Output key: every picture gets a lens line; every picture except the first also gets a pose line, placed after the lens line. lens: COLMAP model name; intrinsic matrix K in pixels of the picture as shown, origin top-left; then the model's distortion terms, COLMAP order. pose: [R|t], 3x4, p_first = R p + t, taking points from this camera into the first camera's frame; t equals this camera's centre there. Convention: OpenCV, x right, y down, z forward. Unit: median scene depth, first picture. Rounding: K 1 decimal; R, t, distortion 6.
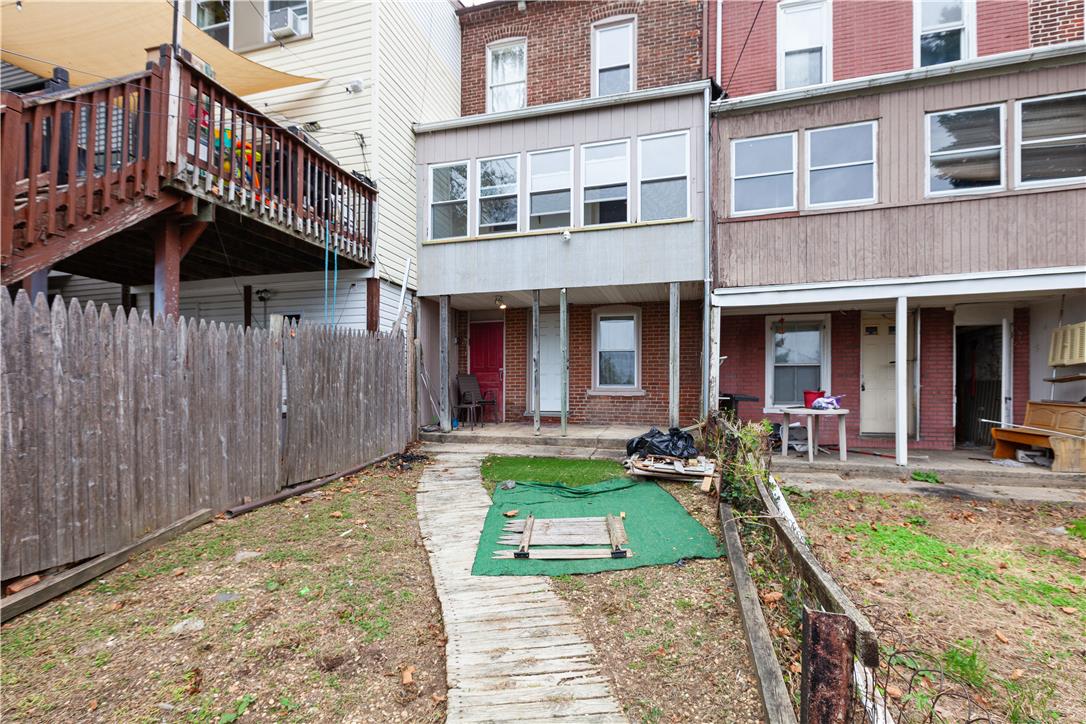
lens RADIAL K [[486.1, 0, 537.2], [0, 486.1, 413.5], [0, 0, 1]] dist [-0.000963, -0.000436]
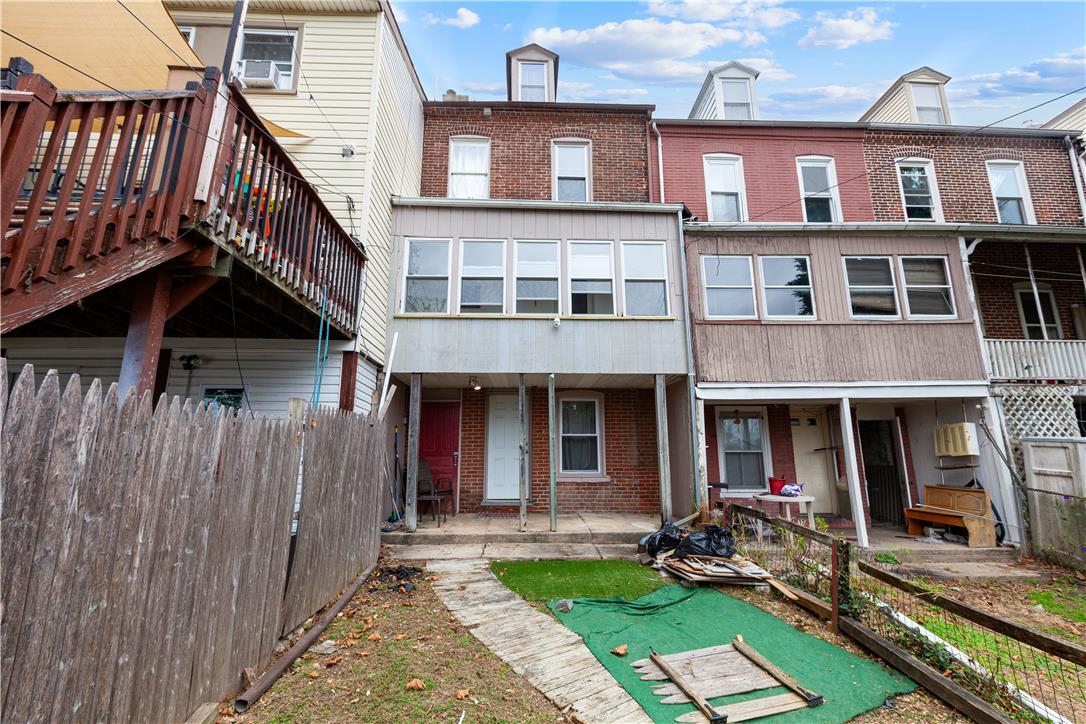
lens RADIAL K [[486.1, 0, 548.5], [0, 486.1, 382.8], [0, 0, 1]] dist [-0.000963, -0.000436]
pose [[0.952670, 0.046594, 0.300414, -0.283273], [0.016628, 0.978719, -0.204530, -0.046781], [-0.303550, 0.199845, 0.931622, 0.115362]]
